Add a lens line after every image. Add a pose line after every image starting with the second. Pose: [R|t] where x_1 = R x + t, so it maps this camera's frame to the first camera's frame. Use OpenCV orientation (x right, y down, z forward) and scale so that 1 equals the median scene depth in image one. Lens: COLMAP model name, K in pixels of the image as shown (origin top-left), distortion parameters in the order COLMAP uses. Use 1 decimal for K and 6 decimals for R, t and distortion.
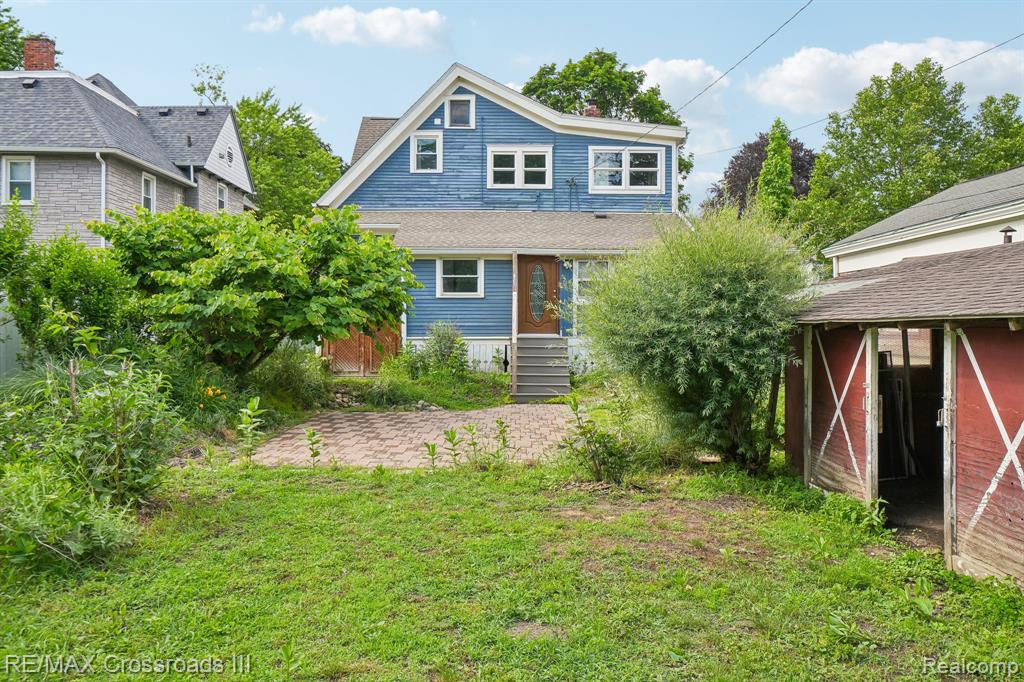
lens RADIAL K [[791.2, 0, 518.0], [0, 791.2, 333.4], [0, 0, 1]] dist [-0.004750, 0.002061]
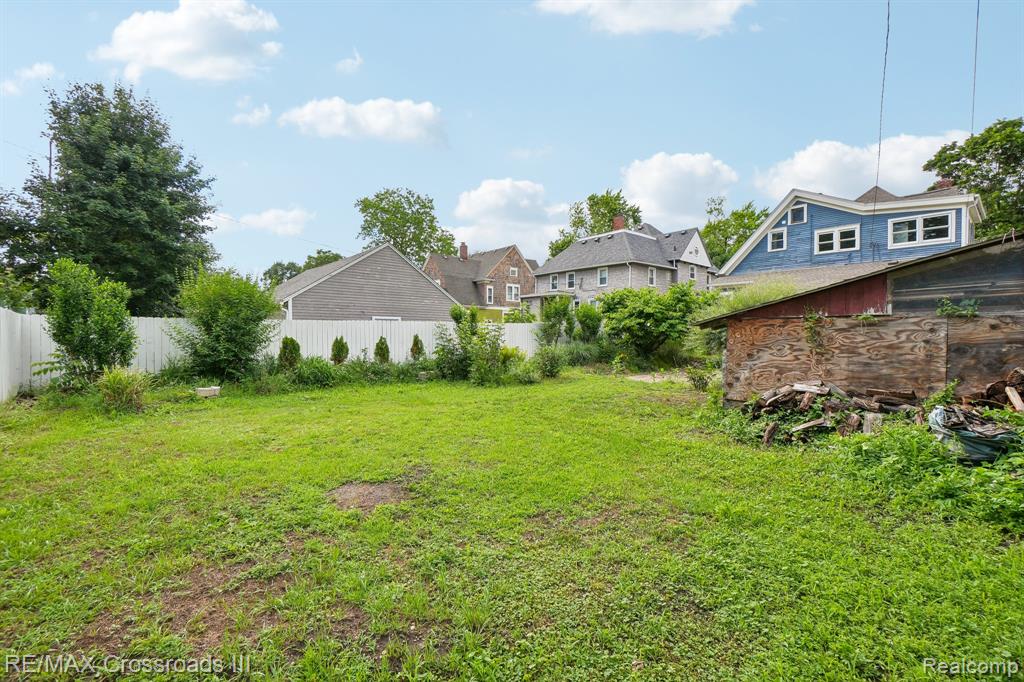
lens RADIAL K [[439.5, 0, 518.3], [0, 439.5, 345.3], [0, 0, 1]] dist [-0.006937, 0.002263]
pose [[0.649882, 0.017895, -0.759825, 0.279496], [-0.005968, 0.999812, 0.018442, 0.005482], [0.760012, -0.007450, 0.649866, -0.143979]]
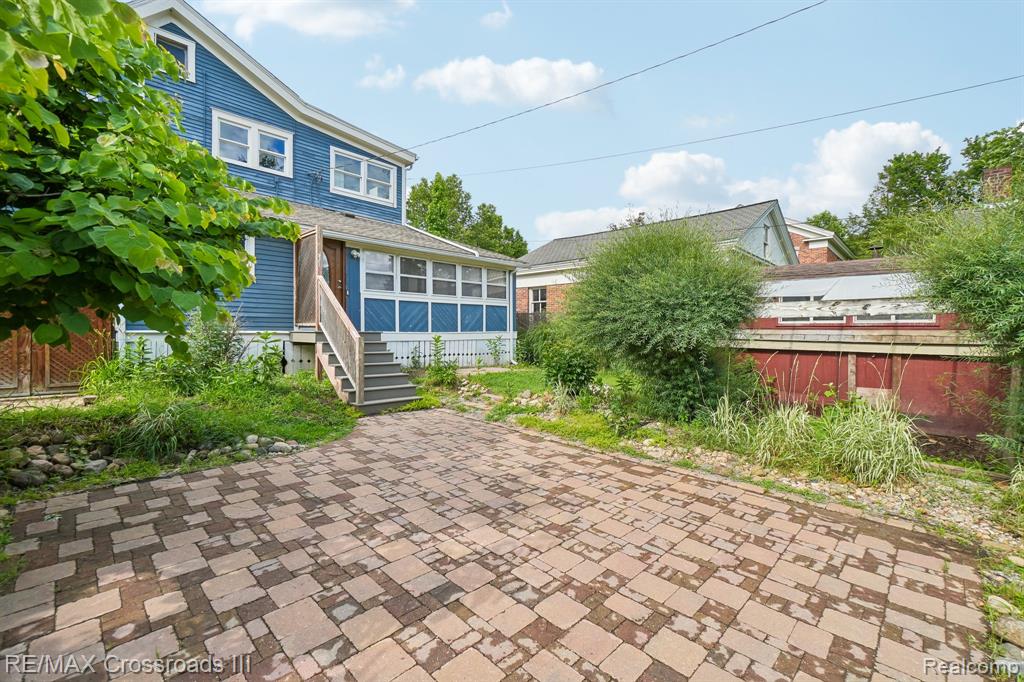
lens RADIAL K [[439.5, 0, 511.3], [0, 439.5, 340.6], [0, 0, 1]] dist [-0.006937, 0.002263]
pose [[0.707757, -0.007159, 0.706419, -0.145867], [-0.003420, 0.999902, 0.013560, 0.006014], [-0.706447, -0.012013, 0.707664, 0.431454]]
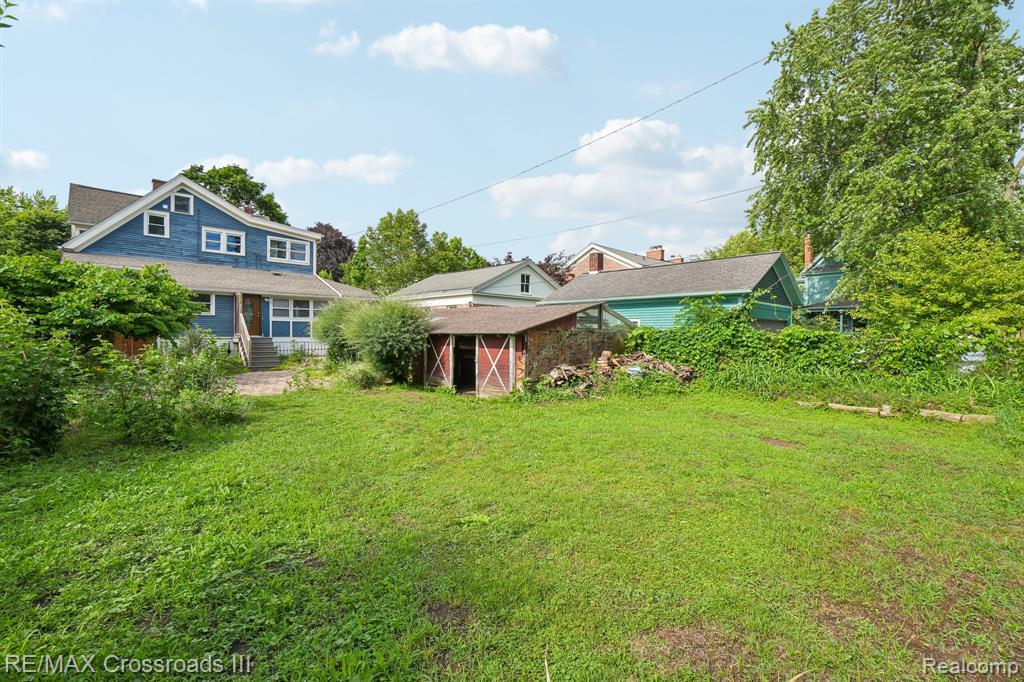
lens RADIAL K [[439.5, 0, 512.3], [0, 439.5, 341.1], [0, 0, 1]] dist [-0.006937, 0.002263]
pose [[0.738944, -0.005534, 0.673744, -0.183196], [-0.004127, 0.999910, 0.012740, -0.002280], [-0.673754, -0.012194, 0.738855, -0.164140]]
